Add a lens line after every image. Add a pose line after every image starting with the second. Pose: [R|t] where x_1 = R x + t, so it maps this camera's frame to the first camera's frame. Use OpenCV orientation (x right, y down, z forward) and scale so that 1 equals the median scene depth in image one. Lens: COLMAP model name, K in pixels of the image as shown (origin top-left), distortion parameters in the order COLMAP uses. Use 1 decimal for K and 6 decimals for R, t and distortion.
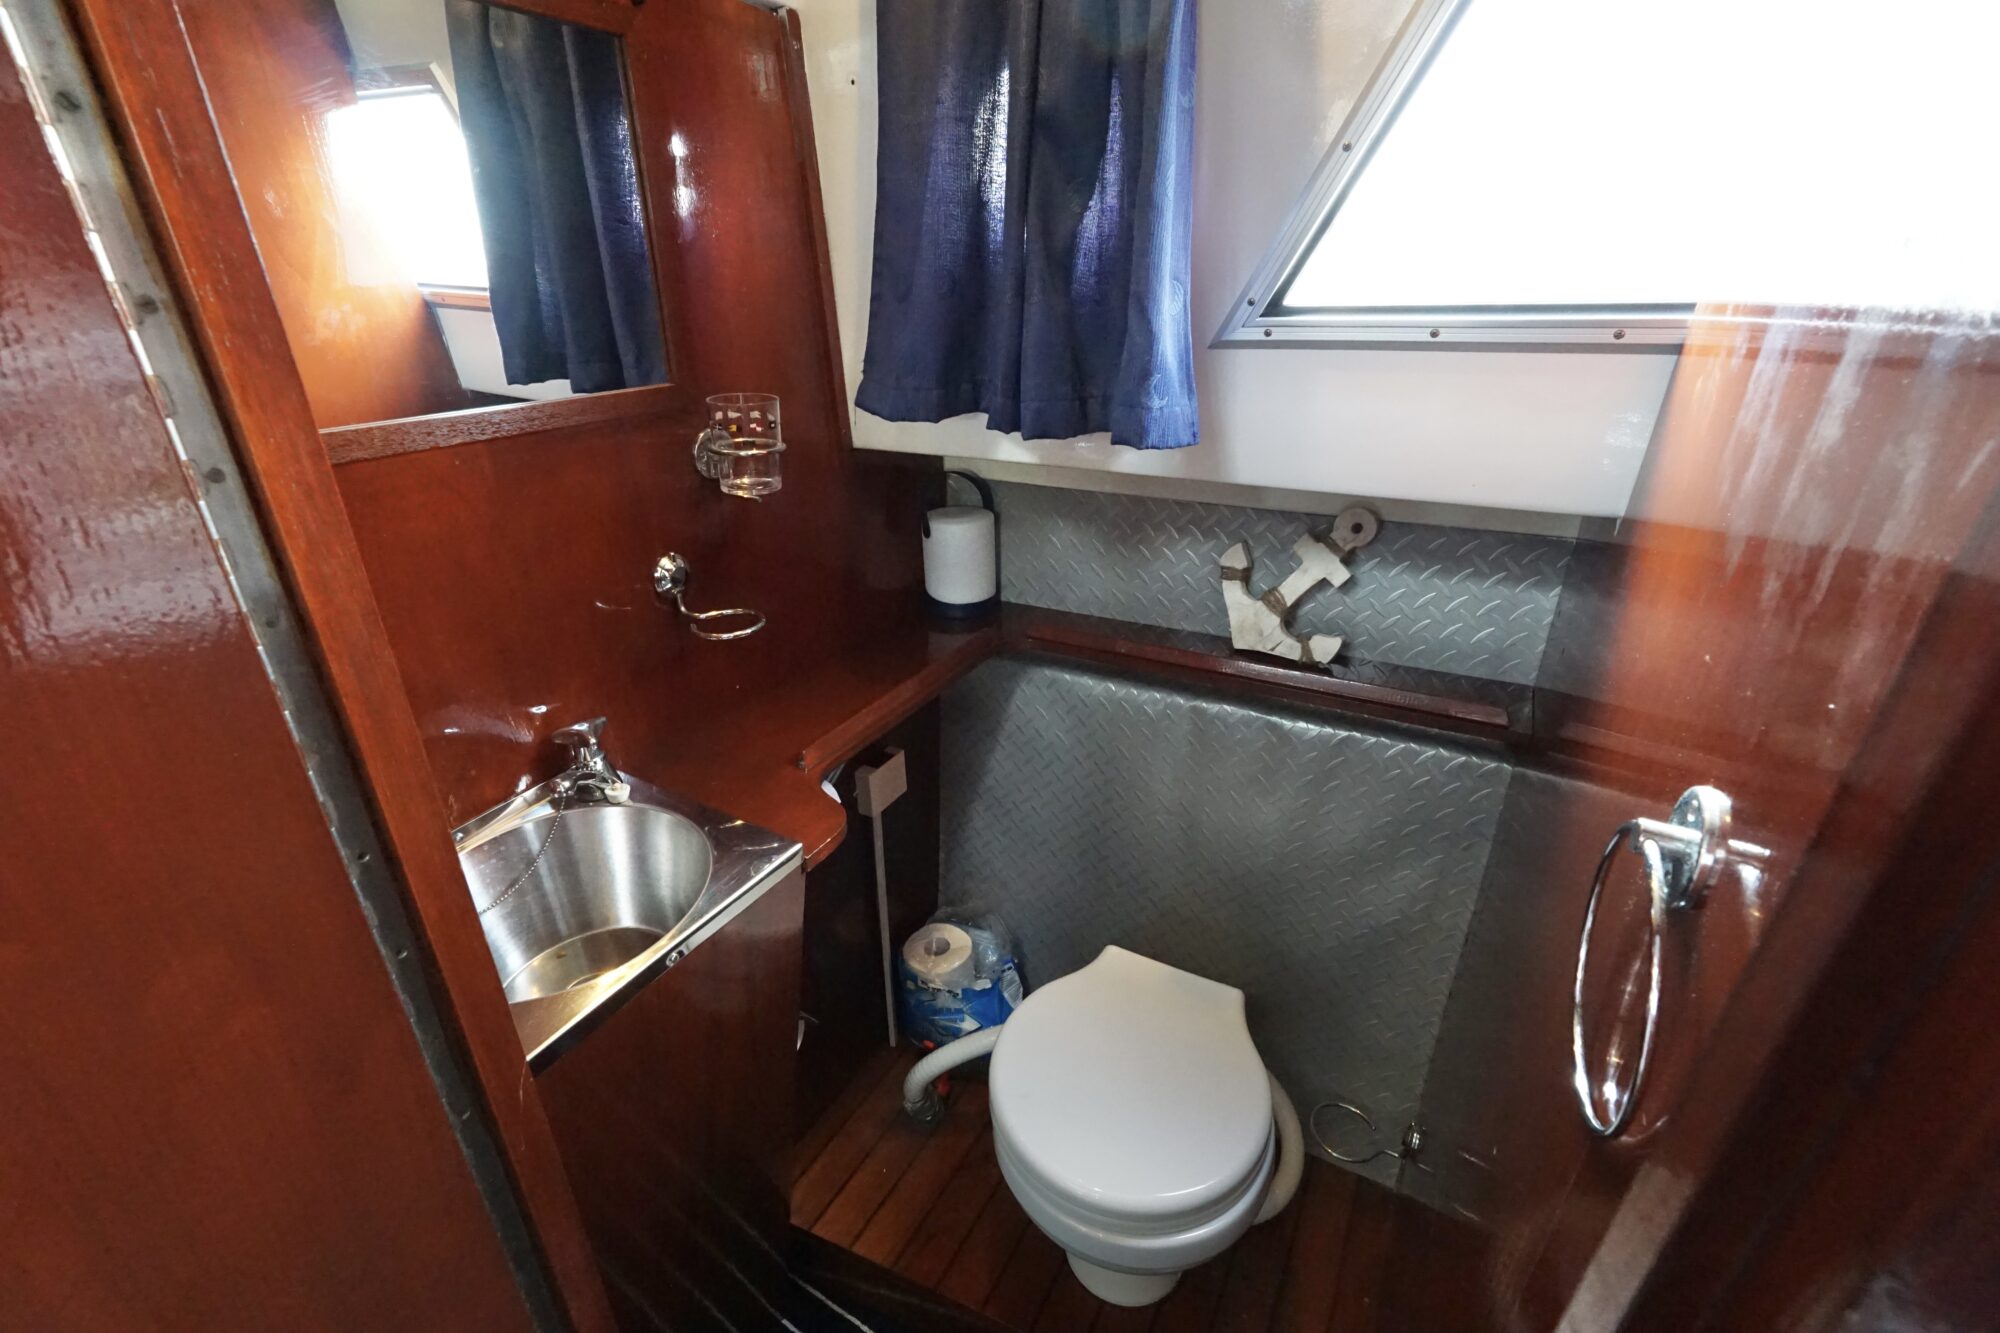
lens RADIAL K [[817.7, 0, 1000.0], [0, 817.7, 666.5], [0, 0, 1]] dist [-0.016596, 0.000009]
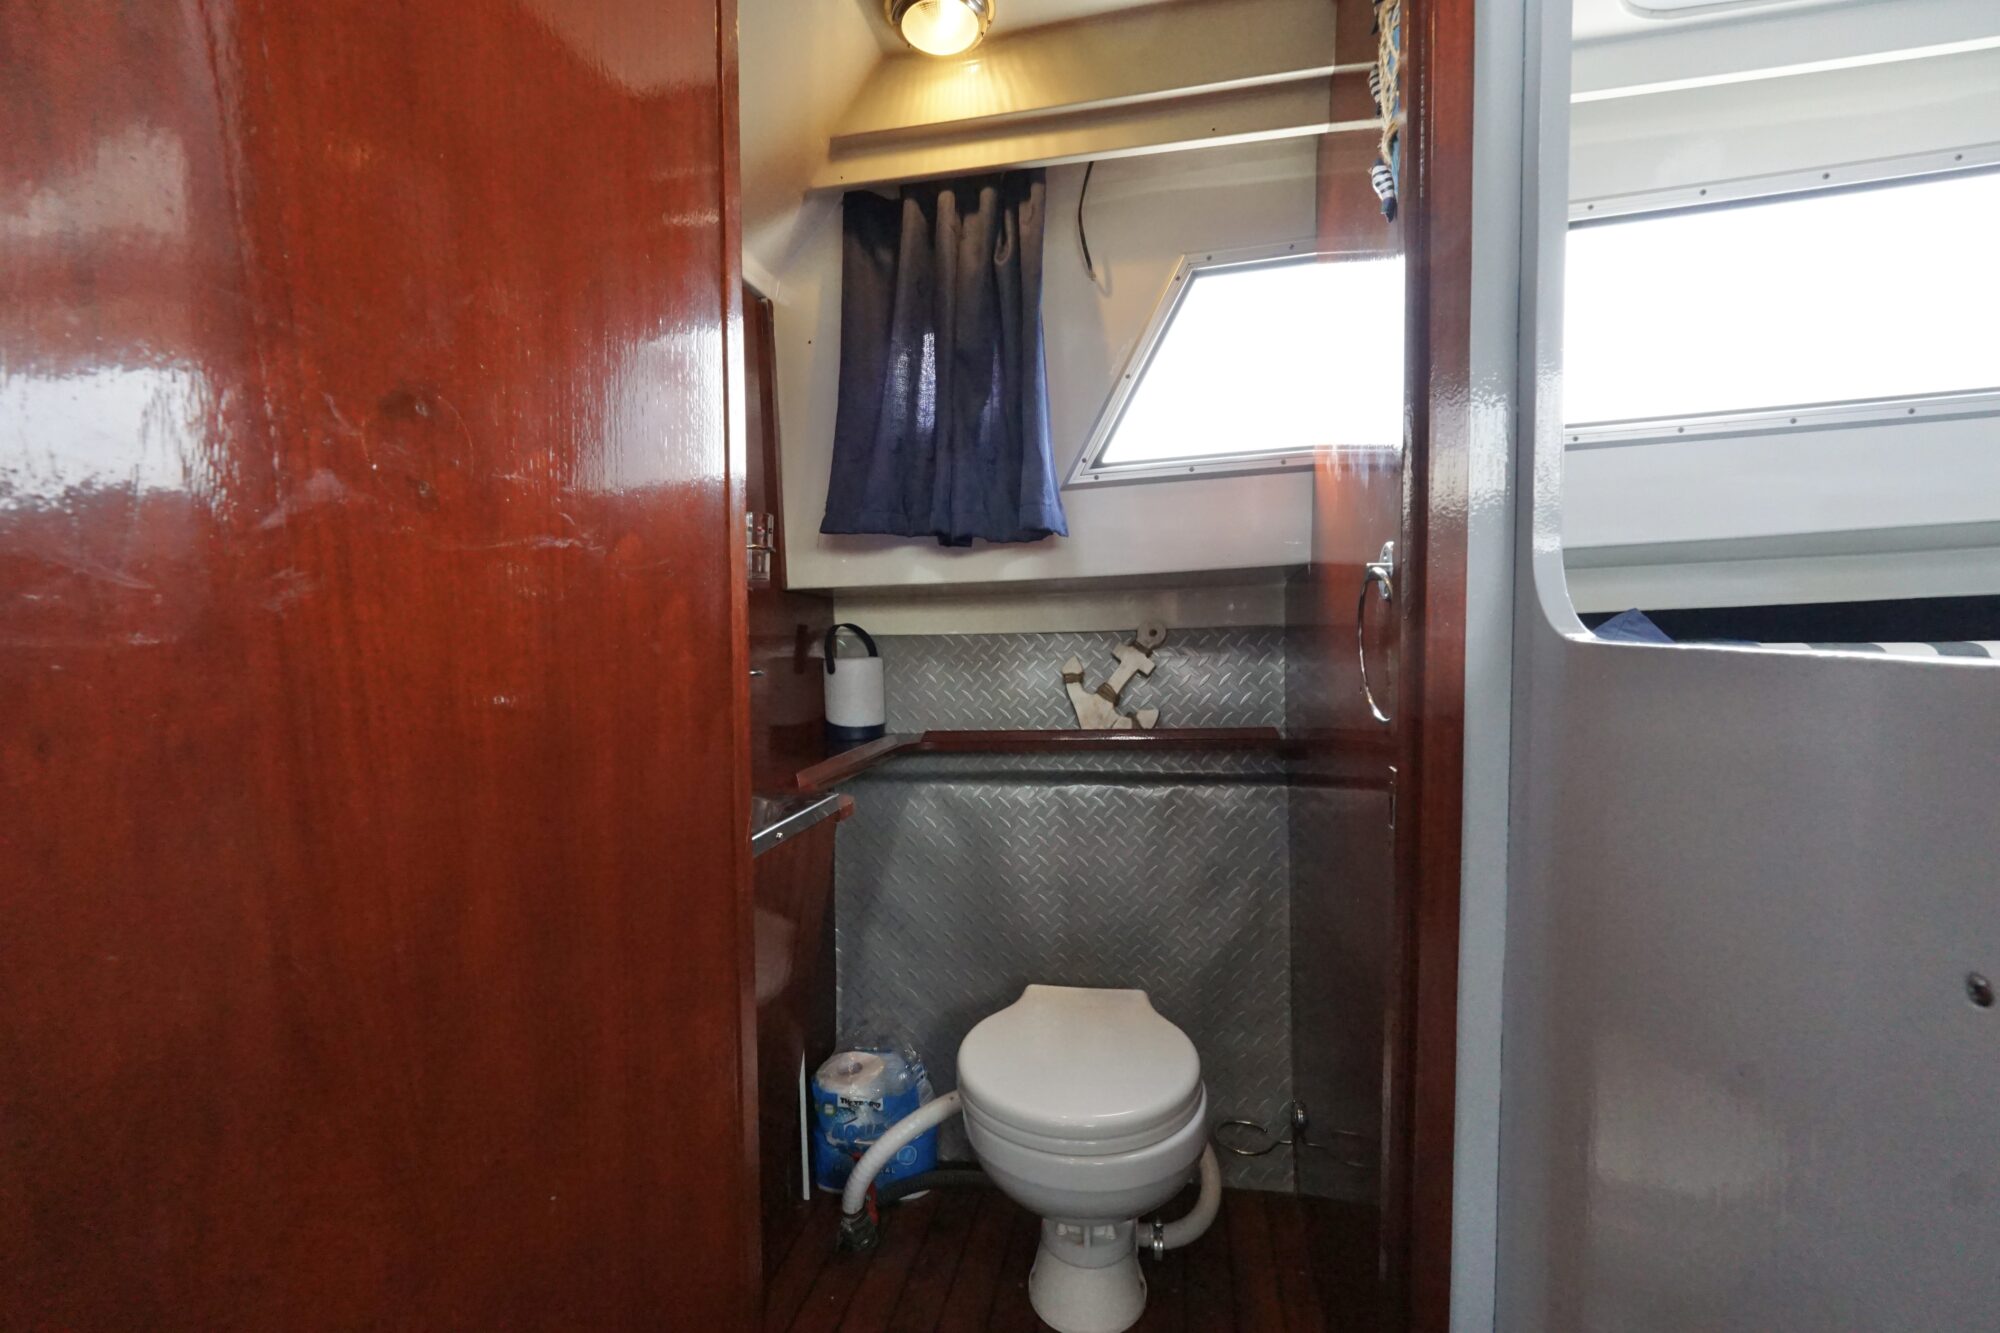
lens RADIAL K [[817.7, 0, 1000.0], [0, 817.7, 666.5], [0, 0, 1]] dist [-0.016596, 0.000009]
pose [[0.951165, -0.028822, 0.307333, -0.257655], [0.140659, 0.926726, -0.348416, 0.339346], [-0.274772, 0.374630, 0.885524, -0.182010]]
